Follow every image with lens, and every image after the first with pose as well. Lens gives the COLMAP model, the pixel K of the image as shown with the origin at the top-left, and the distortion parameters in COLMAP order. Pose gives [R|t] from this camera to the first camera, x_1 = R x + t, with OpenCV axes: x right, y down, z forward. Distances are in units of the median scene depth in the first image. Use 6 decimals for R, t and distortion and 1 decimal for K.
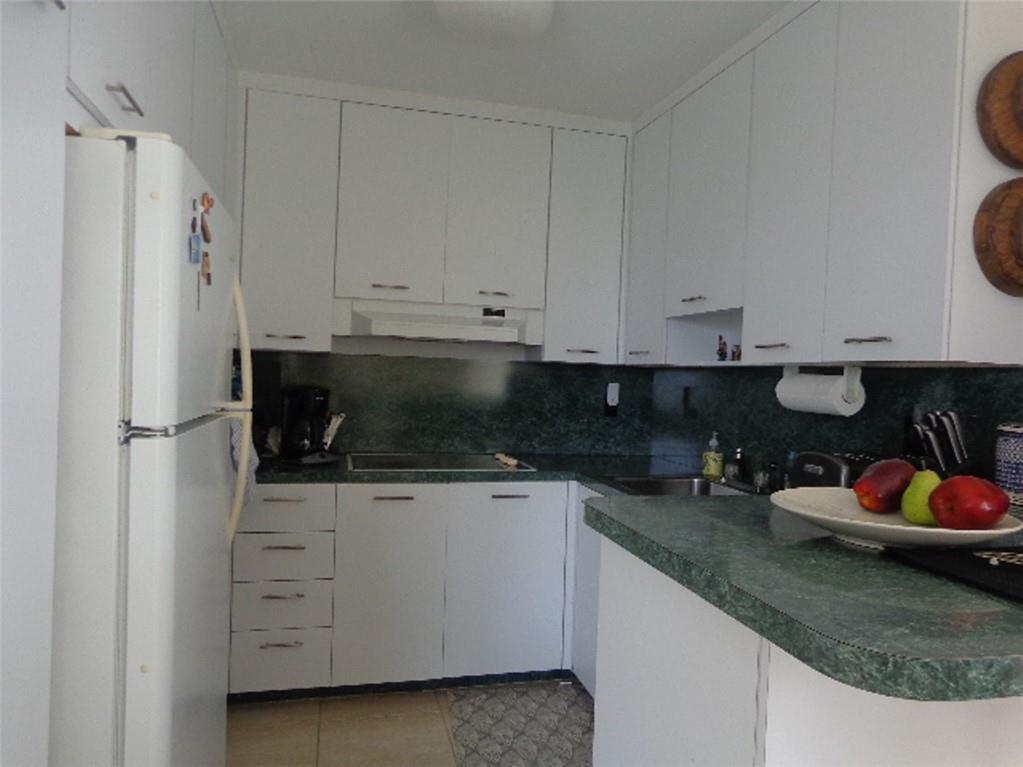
lens RADIAL K [[726.7, 0, 513.0], [0, 726.7, 379.8], [0, 0, 1]] dist [-0.000064, -0.002349]
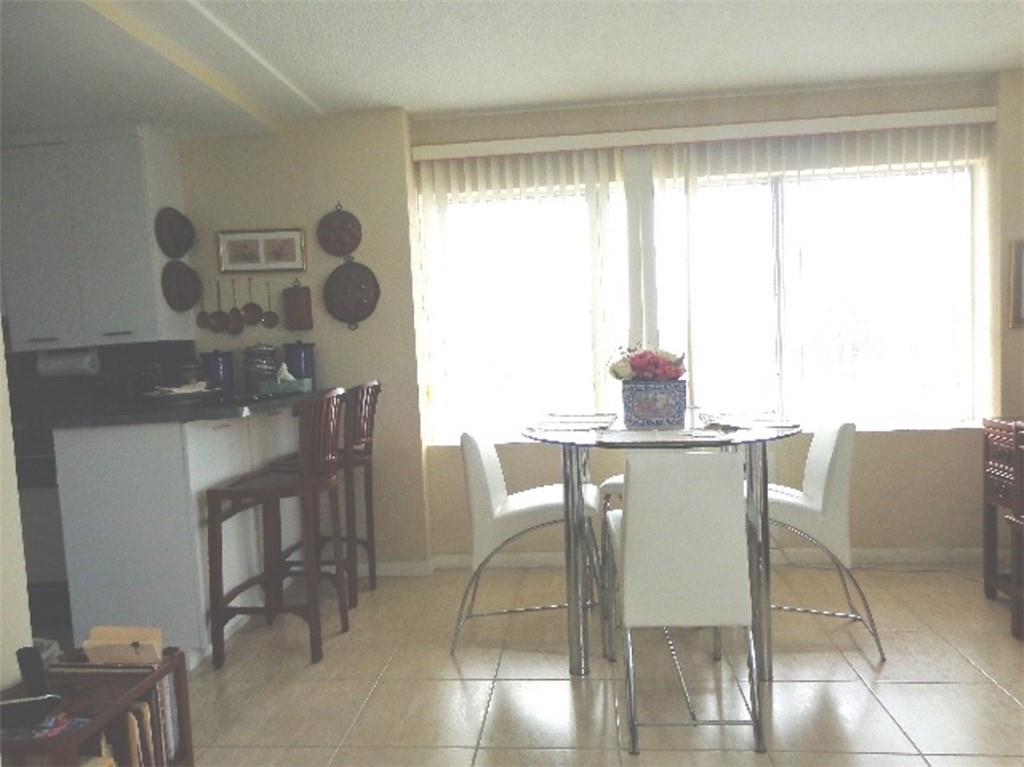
lens RADIAL K [[724.3, 0, 513.1], [0, 724.3, 379.1], [0, 0, 1]] dist [0.020929, 0.003089]
pose [[0.334692, -0.106554, 0.936284, -0.713753], [0.092986, 0.992472, 0.079709, 0.009016], [-0.937729, 0.060384, 0.342080, -0.489131]]
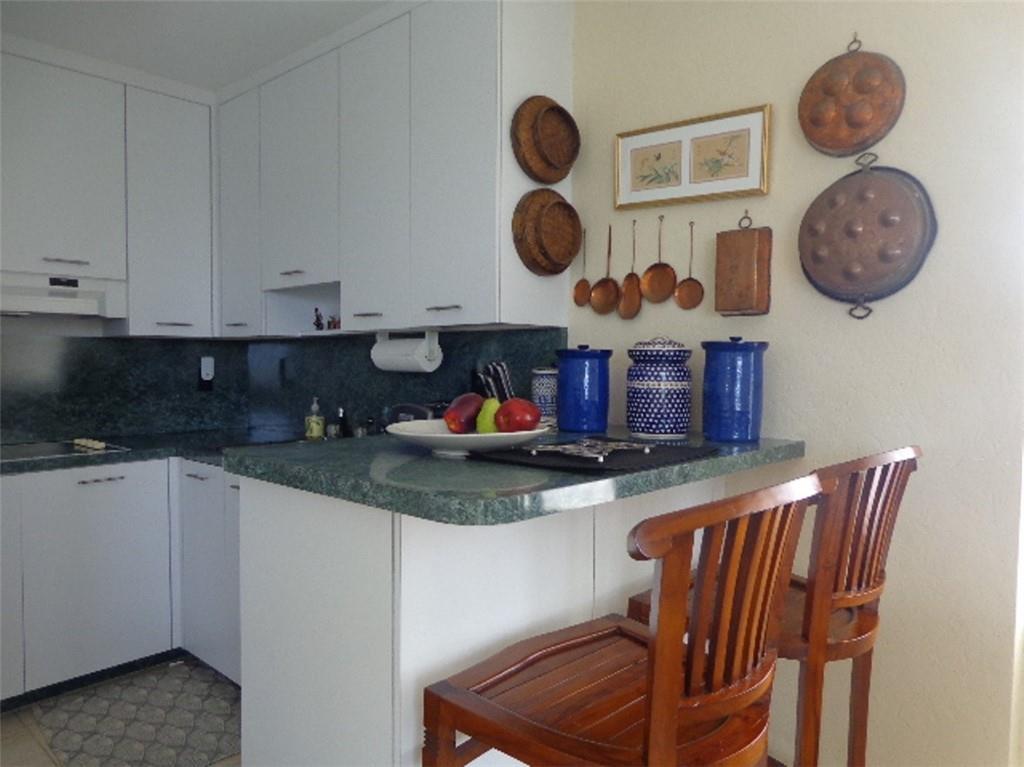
lens RADIAL K [[724.3, 0, 513.1], [0, 724.3, 379.1], [0, 0, 1]] dist [0.020929, 0.003089]
pose [[0.844545, -0.054320, 0.532723, -0.054141], [0.037756, 0.998406, 0.041949, 0.012543], [-0.534152, -0.015315, 0.845250, -0.079469]]
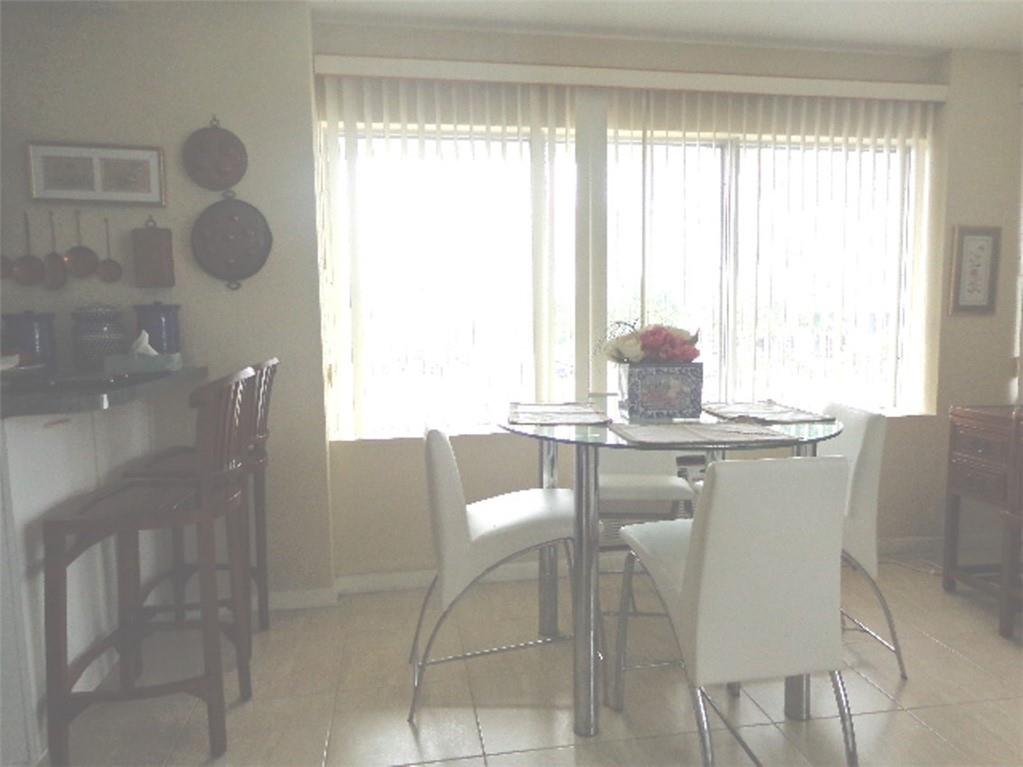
lens RADIAL K [[723.6, 0, 512.6], [0, 723.6, 379.1], [0, 0, 1]] dist [0.020929, 0.003089]
pose [[0.074840, -0.130750, 0.988587, -0.518360], [0.053786, 0.990453, 0.126925, 0.014091], [-0.995744, 0.043673, 0.081158, -0.196079]]
